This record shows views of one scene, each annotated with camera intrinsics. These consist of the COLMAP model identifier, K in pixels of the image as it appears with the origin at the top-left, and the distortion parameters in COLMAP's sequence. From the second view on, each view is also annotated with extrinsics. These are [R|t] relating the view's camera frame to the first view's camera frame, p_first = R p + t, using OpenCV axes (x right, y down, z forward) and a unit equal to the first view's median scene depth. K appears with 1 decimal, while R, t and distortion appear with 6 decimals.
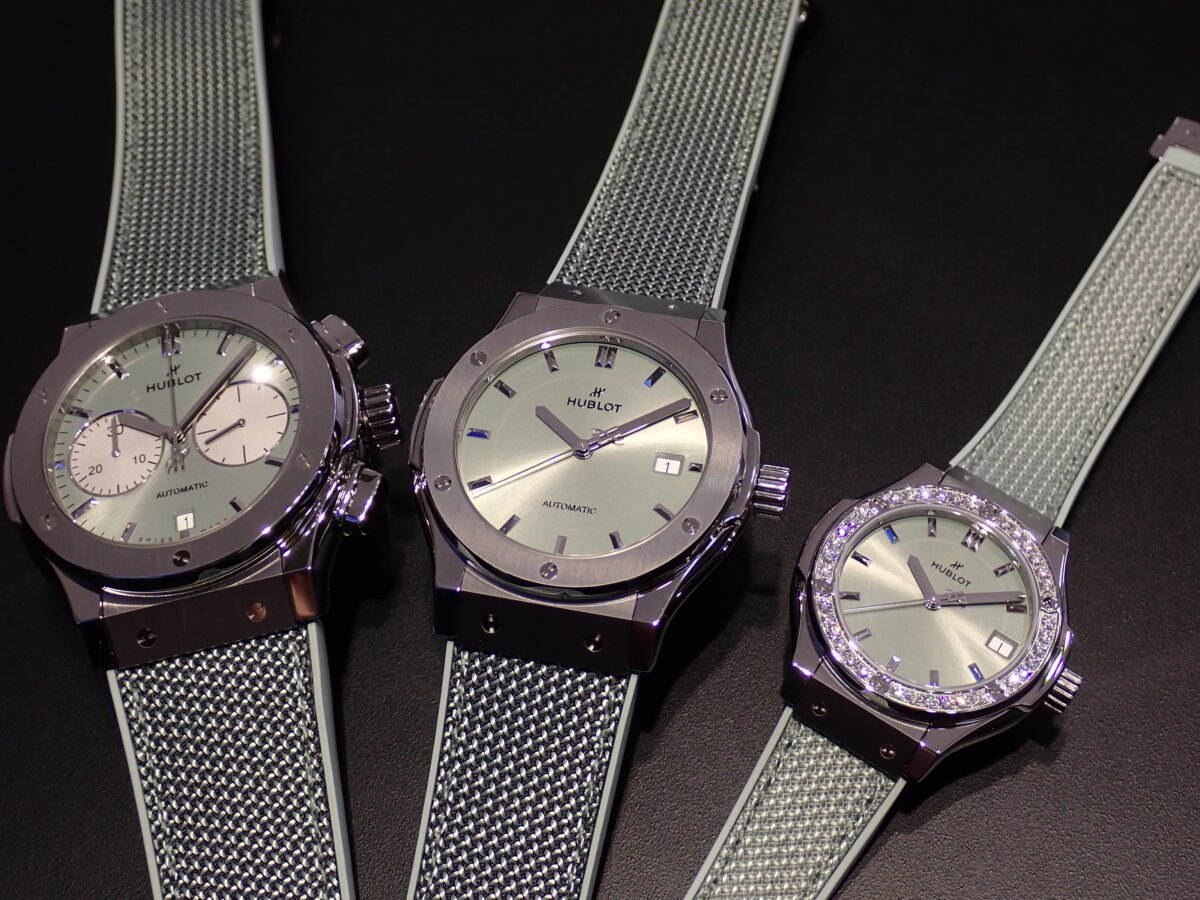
lens RADIAL K [[1887.6, 0, 600.0], [0, 1887.6, 450.0], [0, 0, 1]] dist [-0.002715, -0.005786]
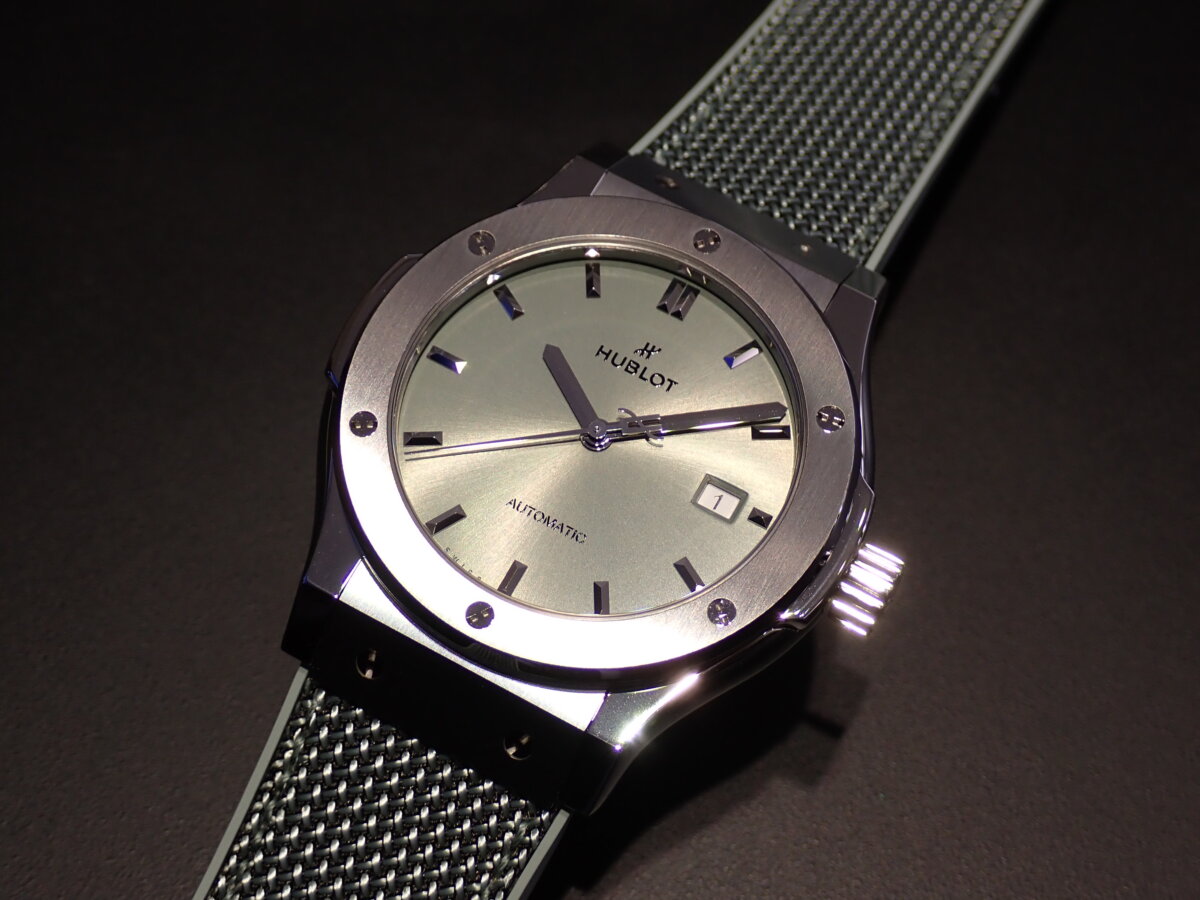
lens RADIAL K [[2167.3, 0, 600.0], [0, 2167.3, 450.0], [0, 0, 1]] dist [0.018428, 0.090585]
pose [[0.955214, 0.294169, -0.032121, 0.016588], [-0.290275, 0.952559, 0.091494, -0.061567], [0.057512, -0.078072, 0.995287, 0.288310]]
